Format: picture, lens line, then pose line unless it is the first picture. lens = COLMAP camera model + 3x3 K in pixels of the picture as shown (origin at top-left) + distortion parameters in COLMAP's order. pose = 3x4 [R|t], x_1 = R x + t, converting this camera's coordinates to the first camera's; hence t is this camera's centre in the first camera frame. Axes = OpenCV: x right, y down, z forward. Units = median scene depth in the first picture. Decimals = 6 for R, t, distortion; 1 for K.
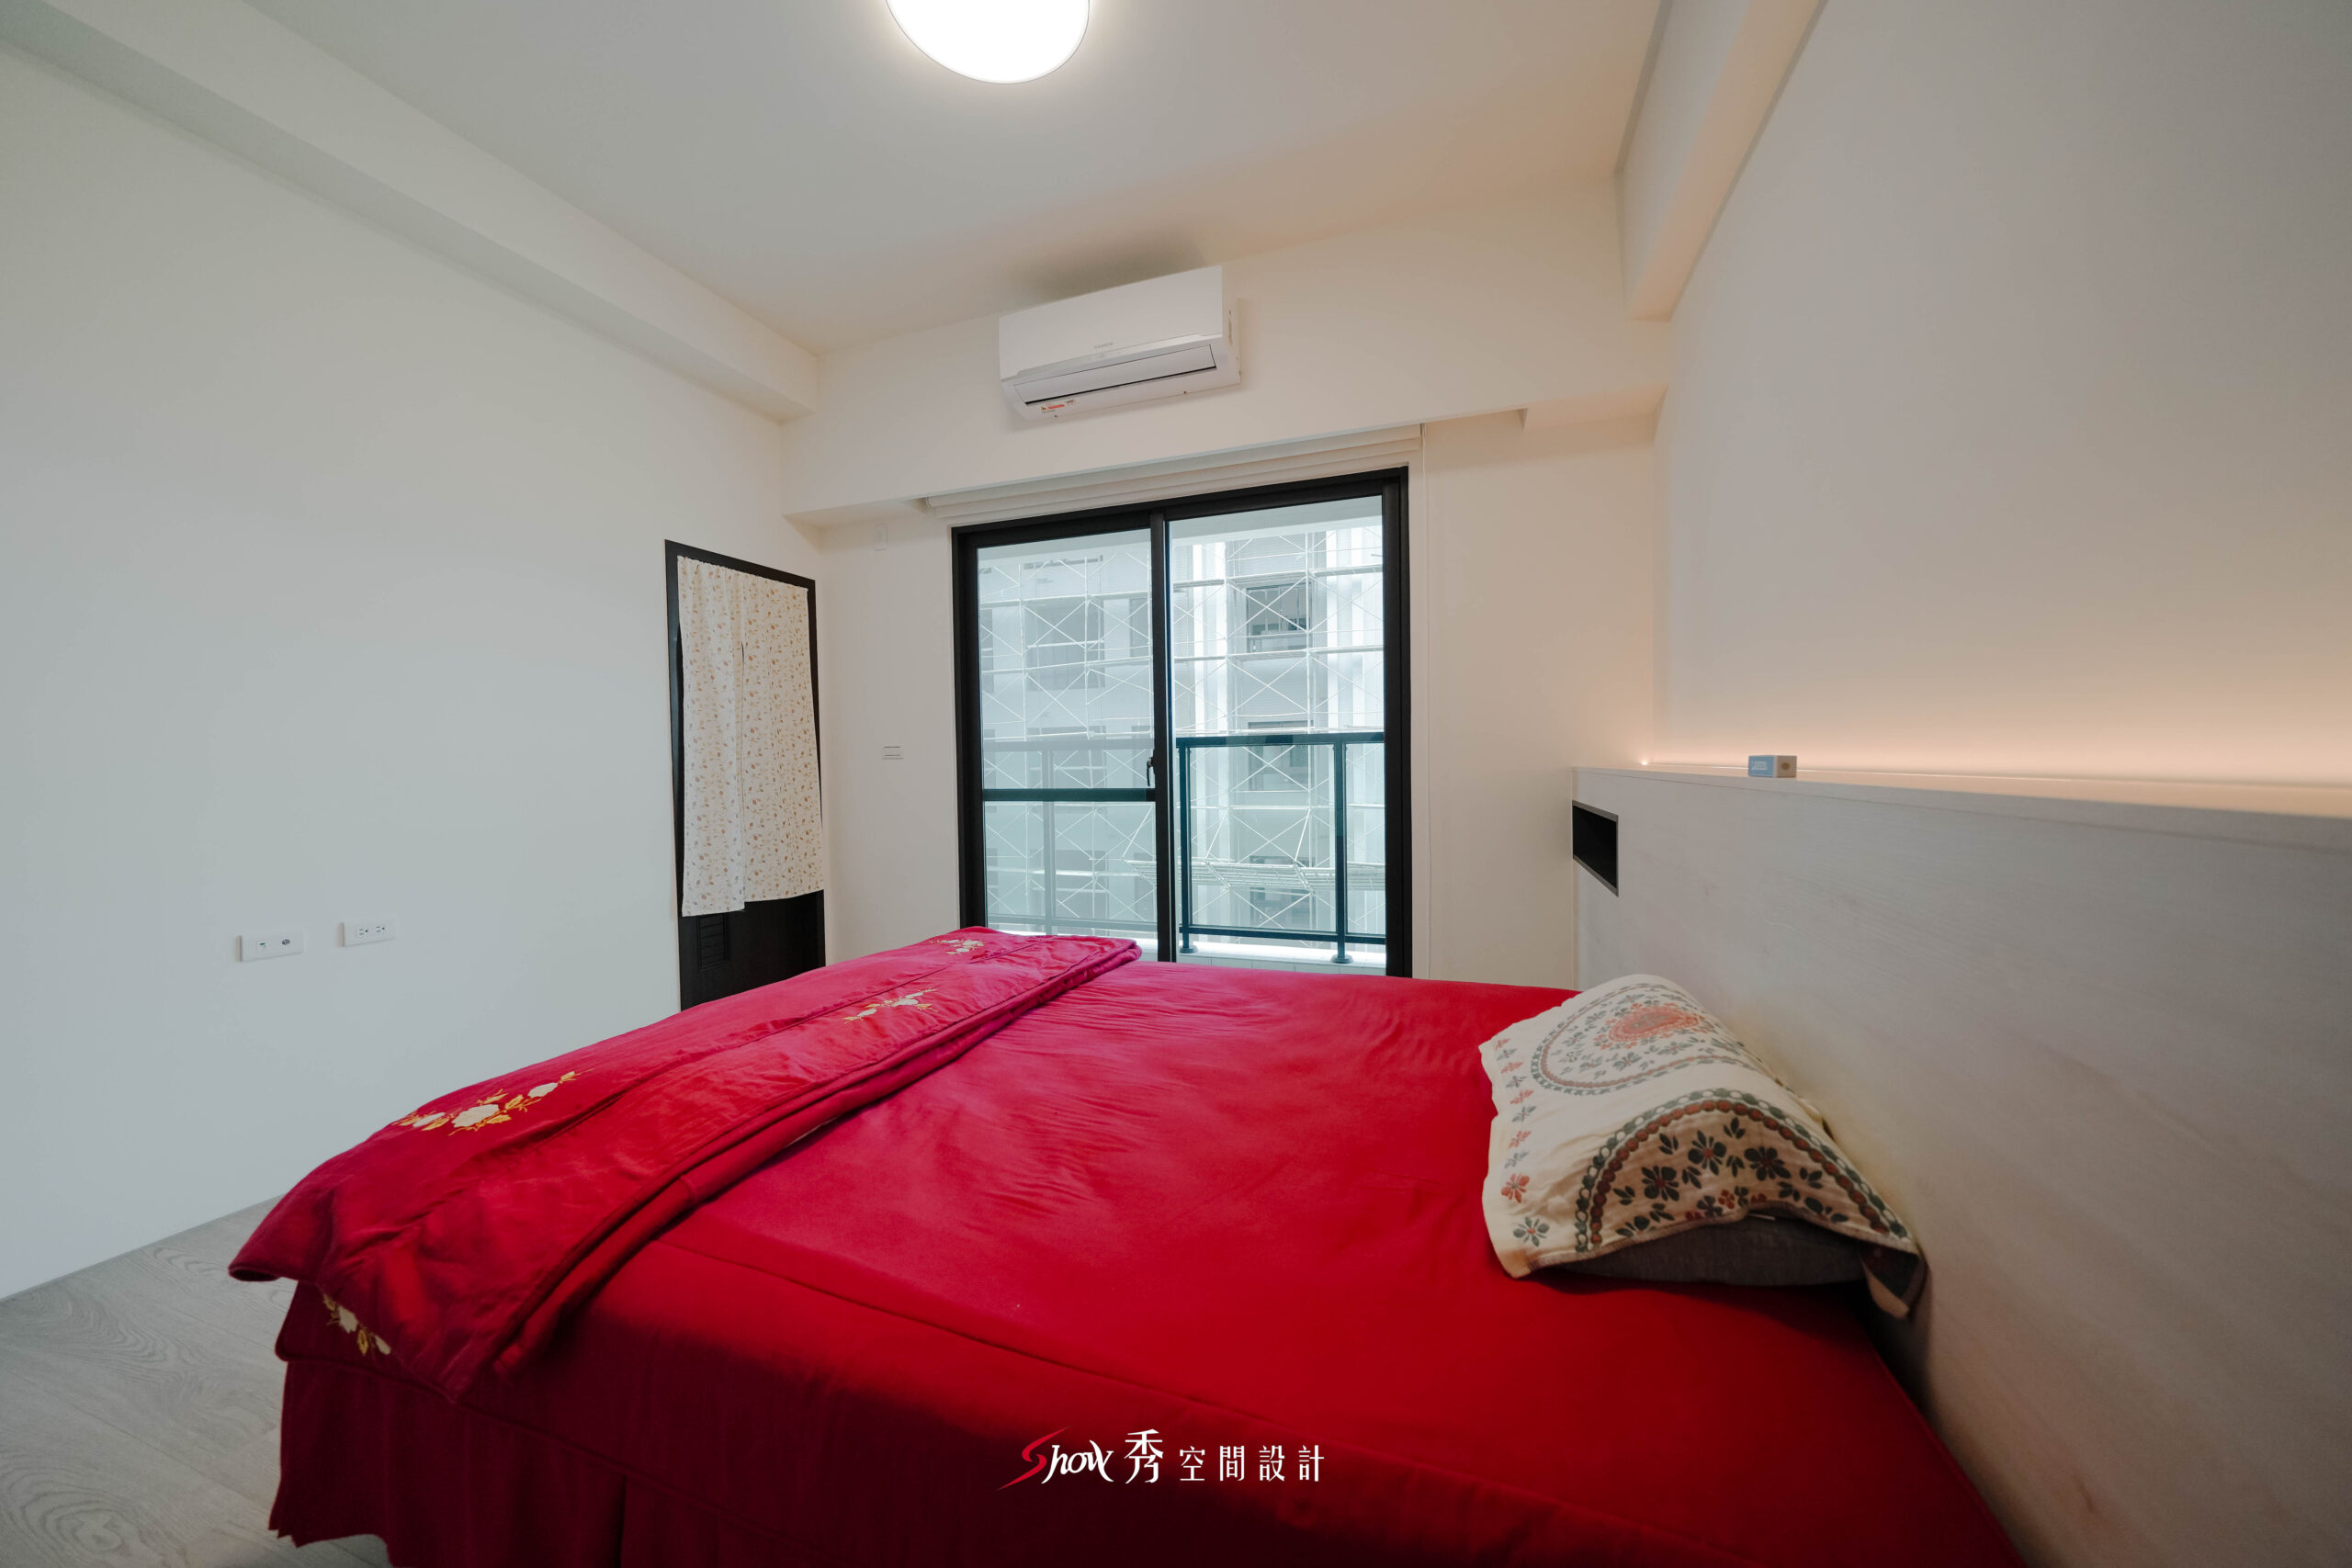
lens RADIAL K [[800.4, 0, 1173.7], [0, 800.4, 784.7], [0, 0, 1]] dist [-0.005829, 0.000034]
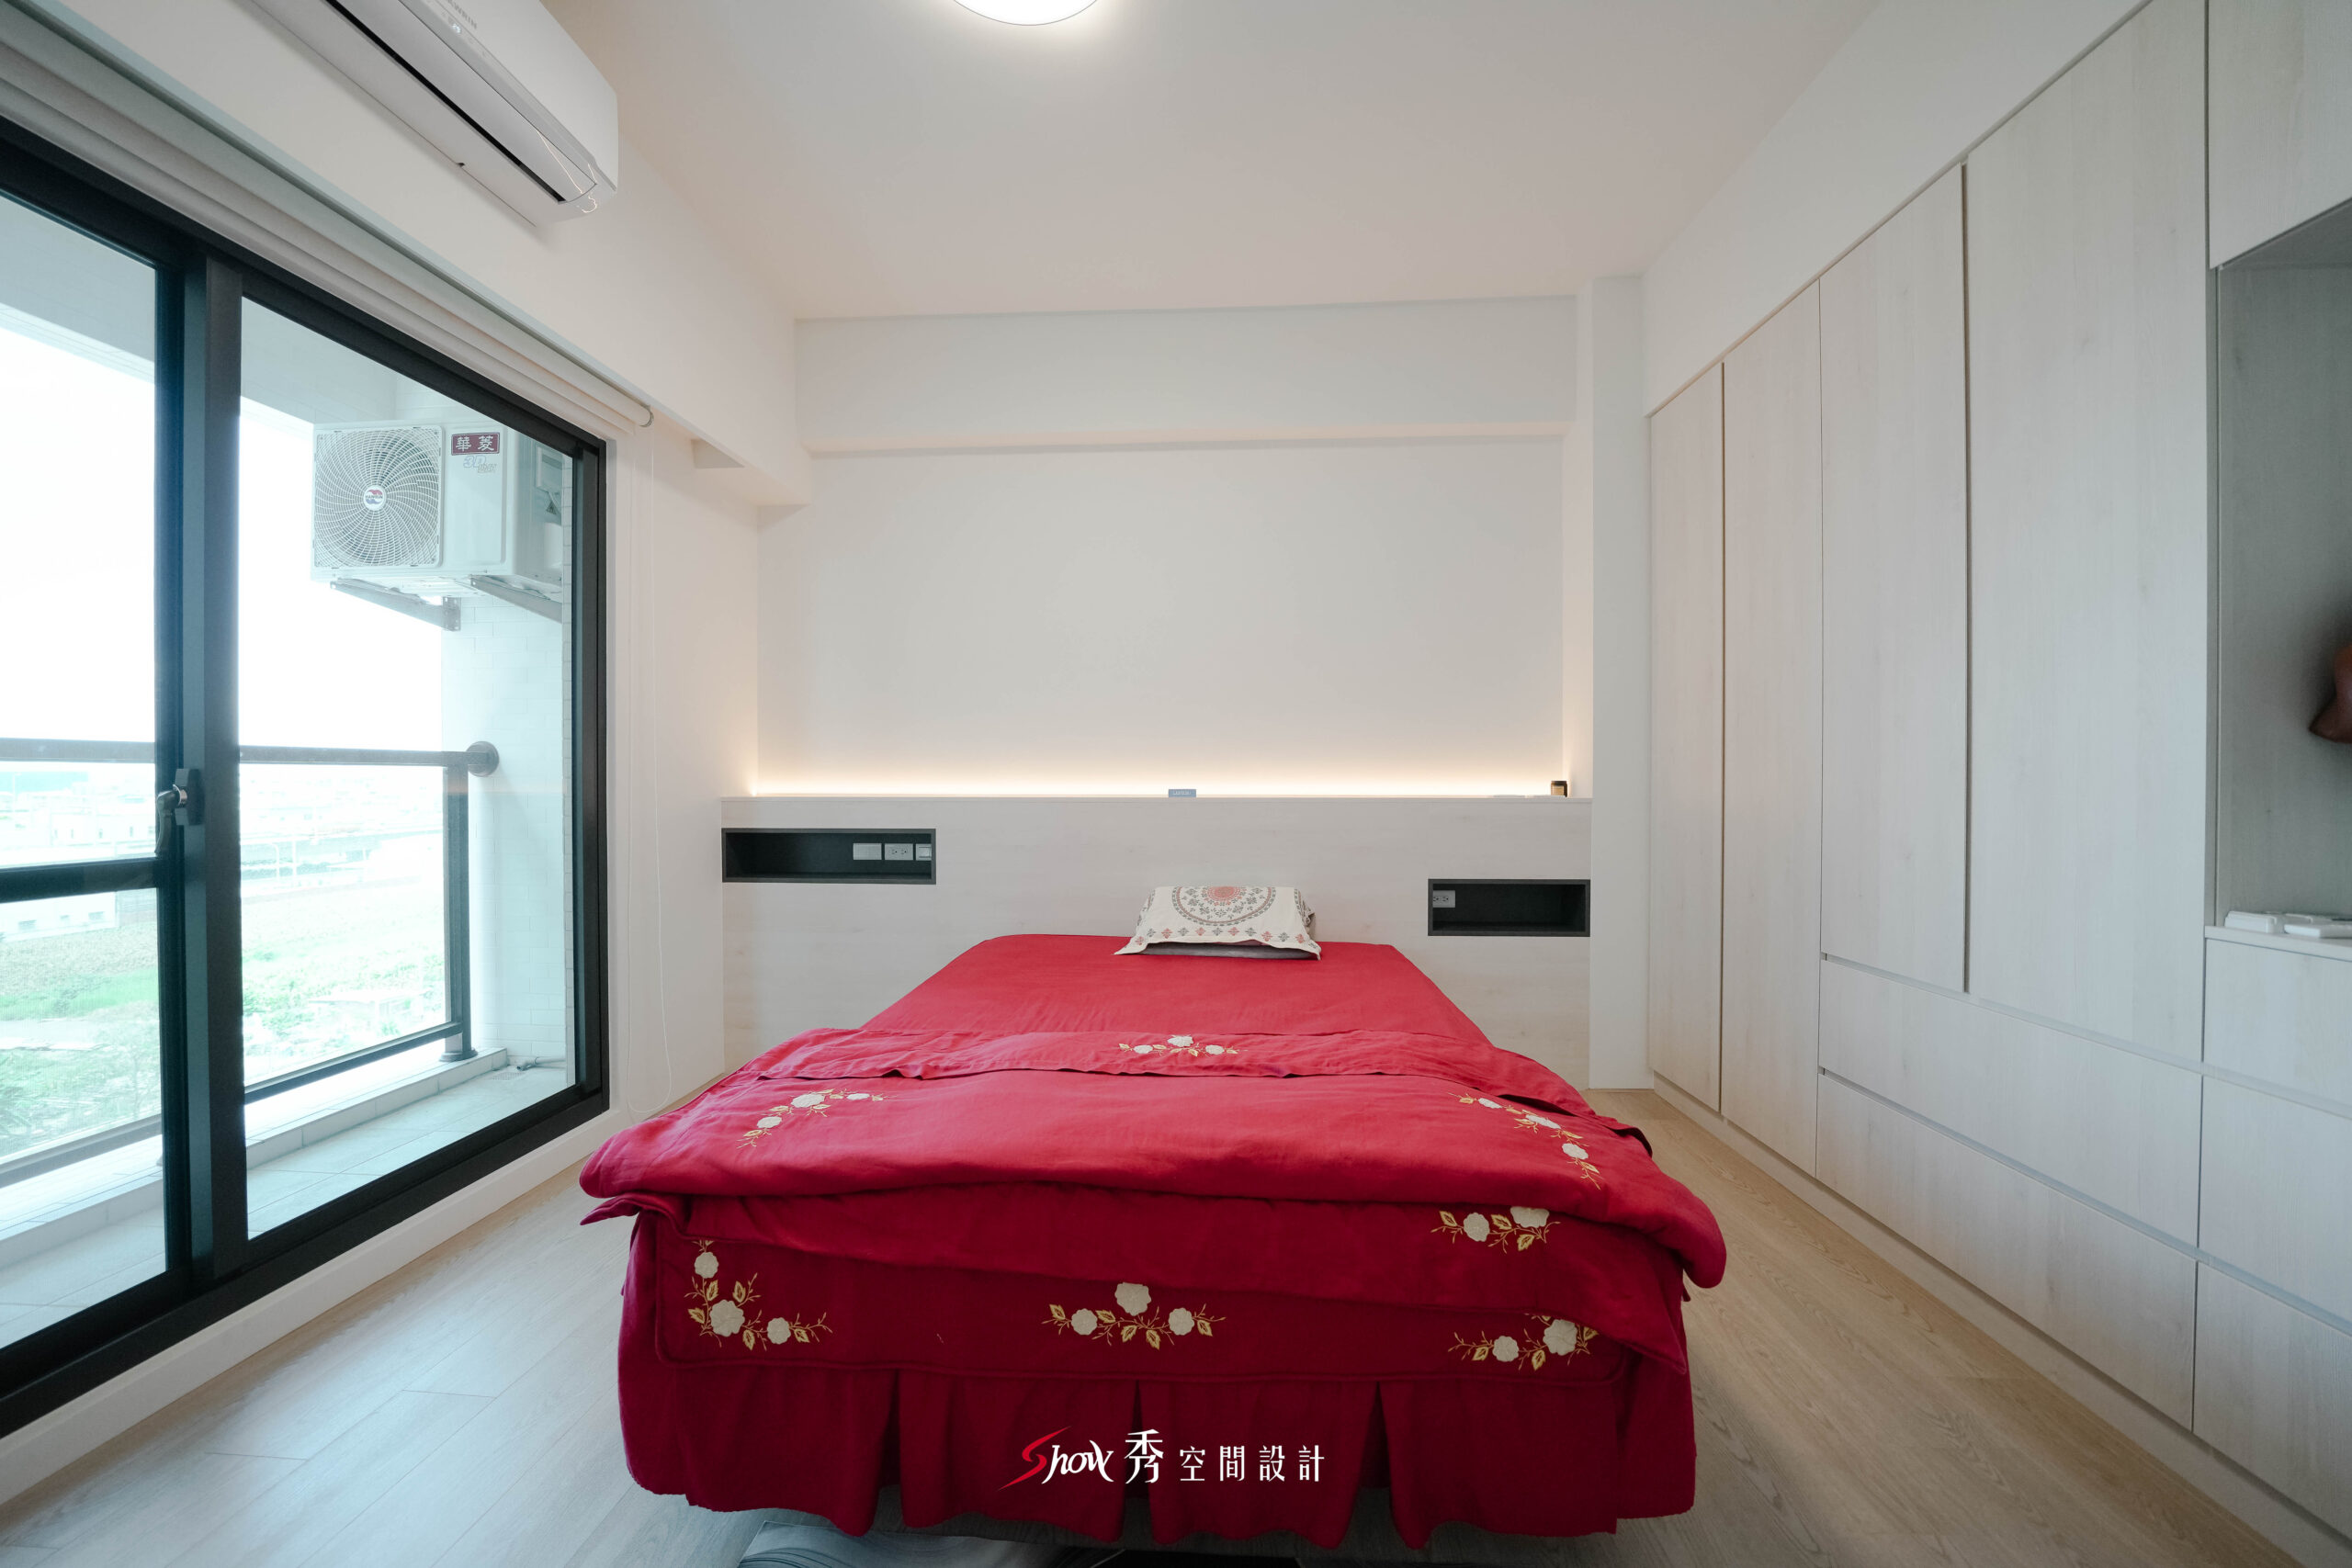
lens RADIAL K [[812.3, 0, 1174.1], [0, 812.3, 782.6], [0, 0, 1]] dist [-0.022833, 0.000058]
pose [[-0.277577, 0.007429, 0.960675, -0.606503], [0.030223, 0.999543, 0.001003, -0.020756], [-0.960228, 0.029313, -0.277675, 0.599459]]
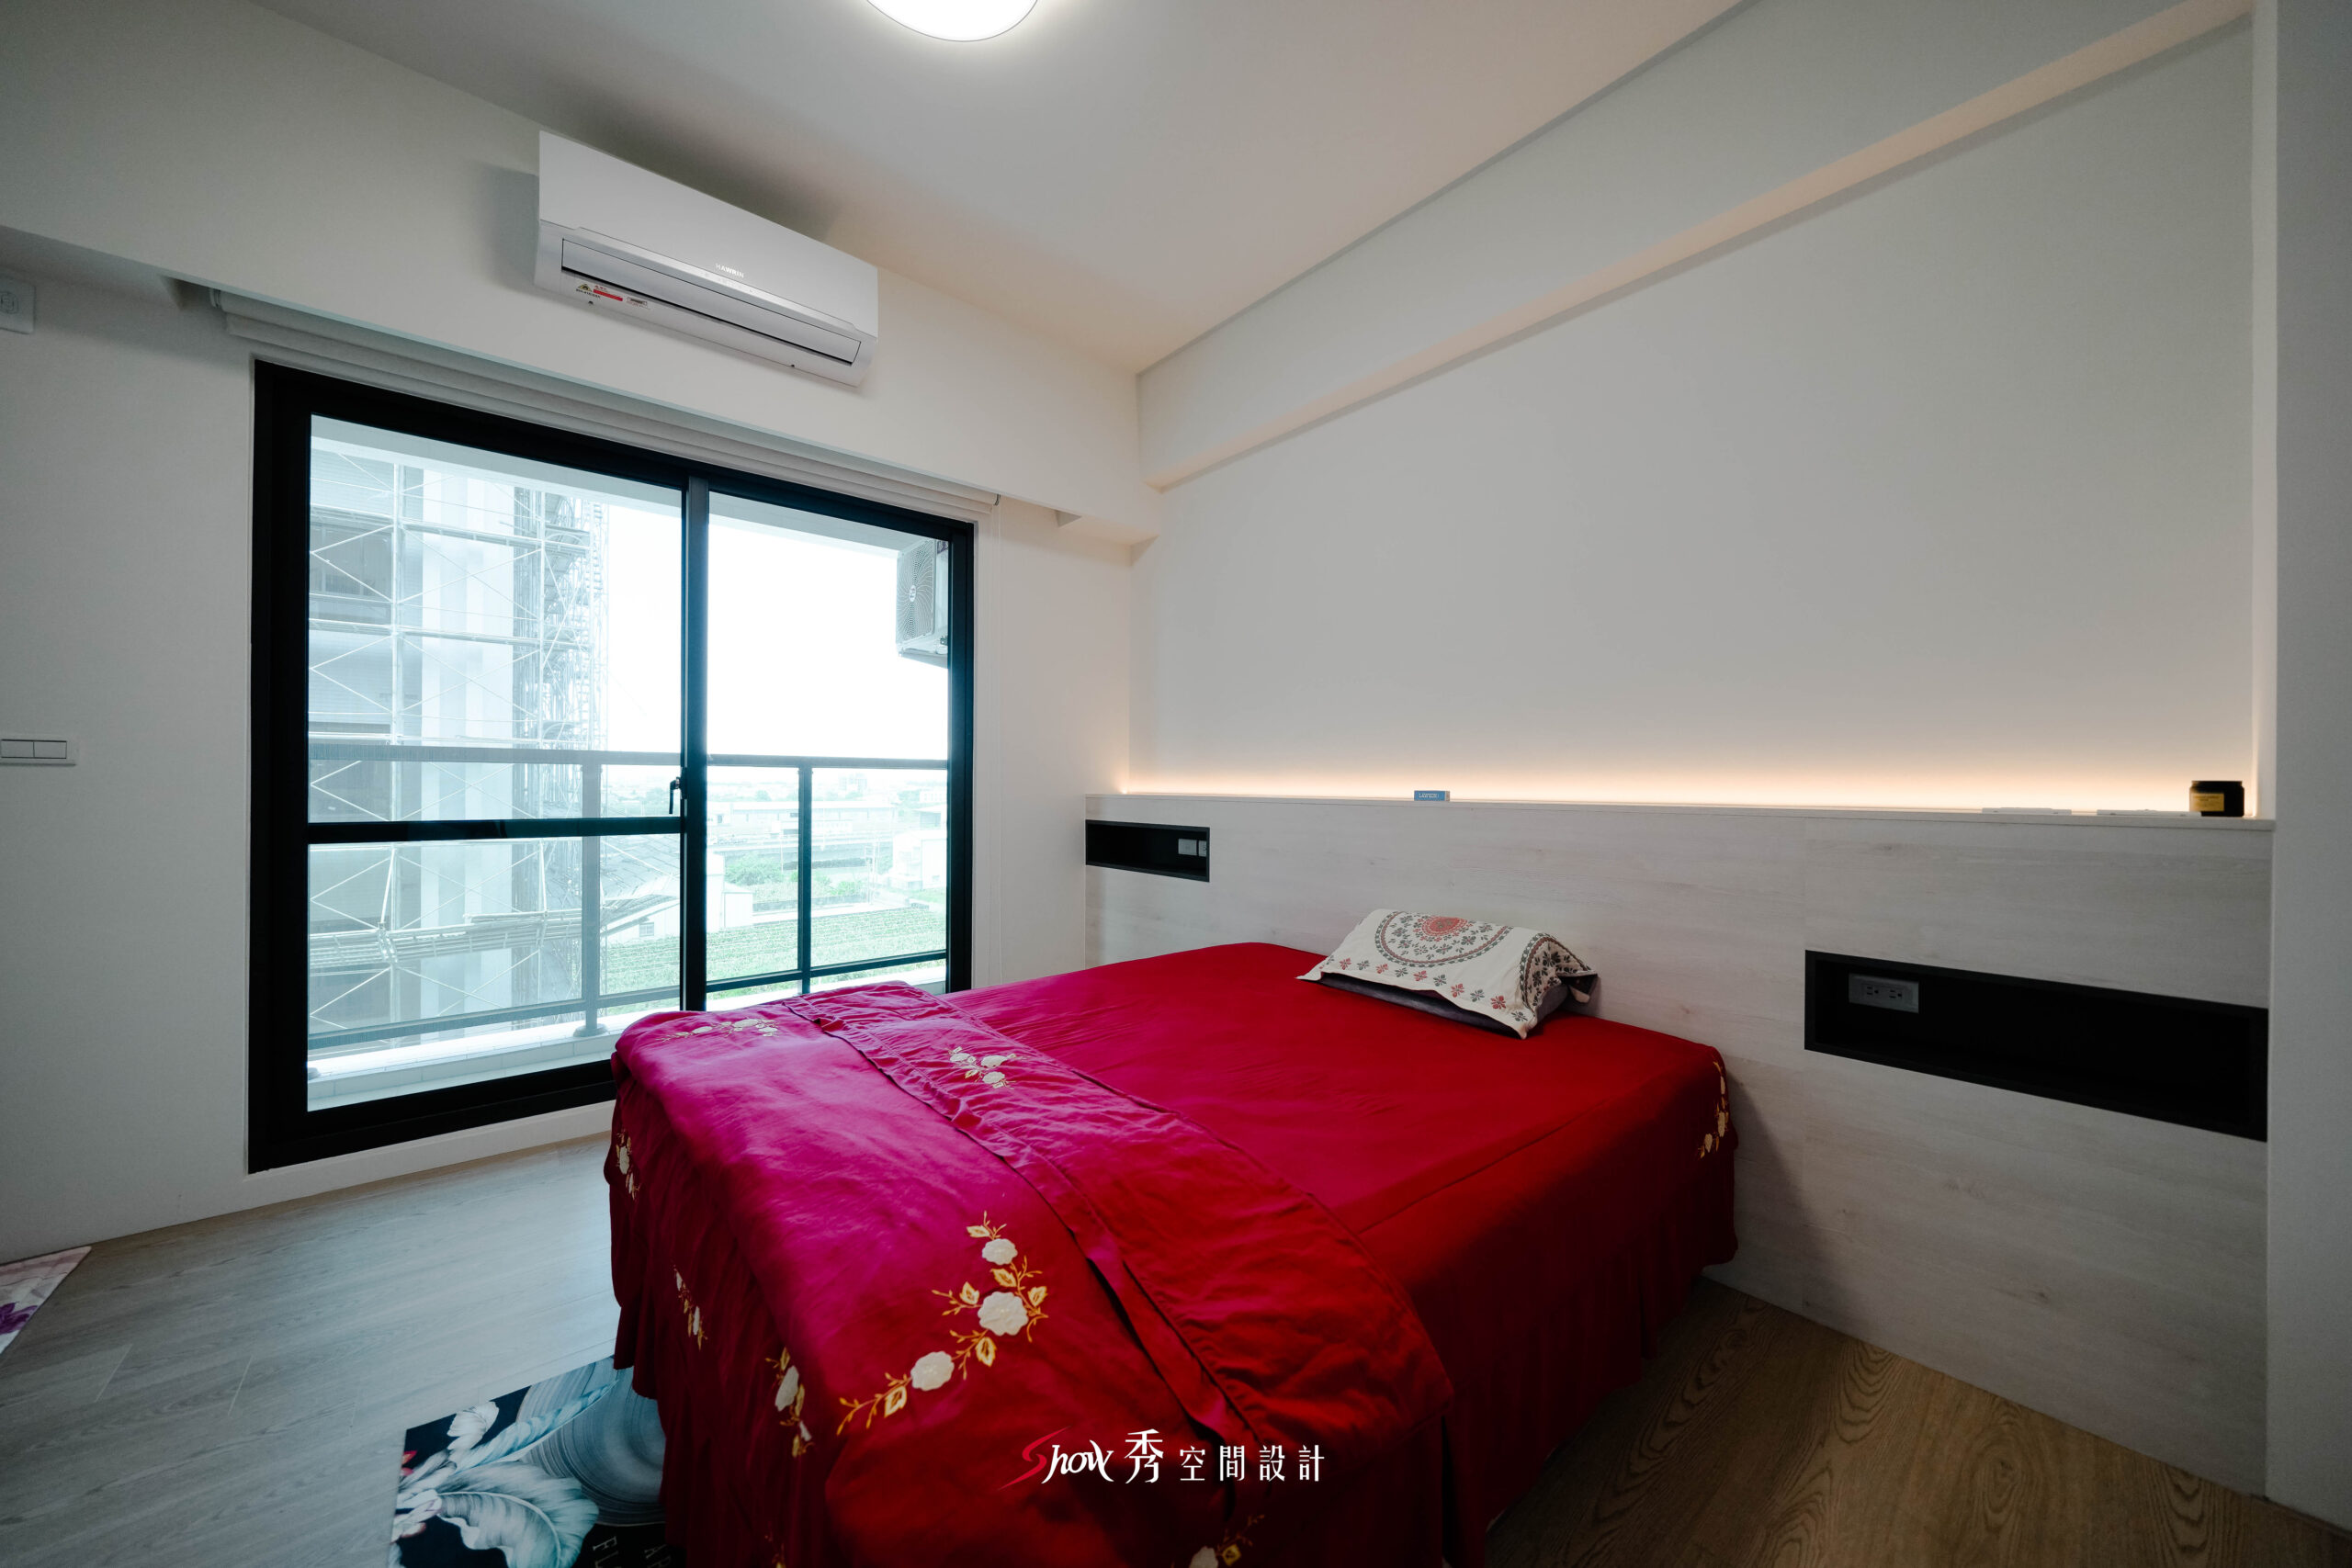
lens RADIAL K [[800.4, 0, 1173.7], [0, 800.4, 784.7], [0, 0, 1]] dist [-0.005829, 0.000034]
pose [[0.505232, 0.018114, 0.862793, -0.468414], [0.009755, 0.999596, -0.026699, -0.000997], [-0.862928, 0.021906, 0.504851, 0.181043]]
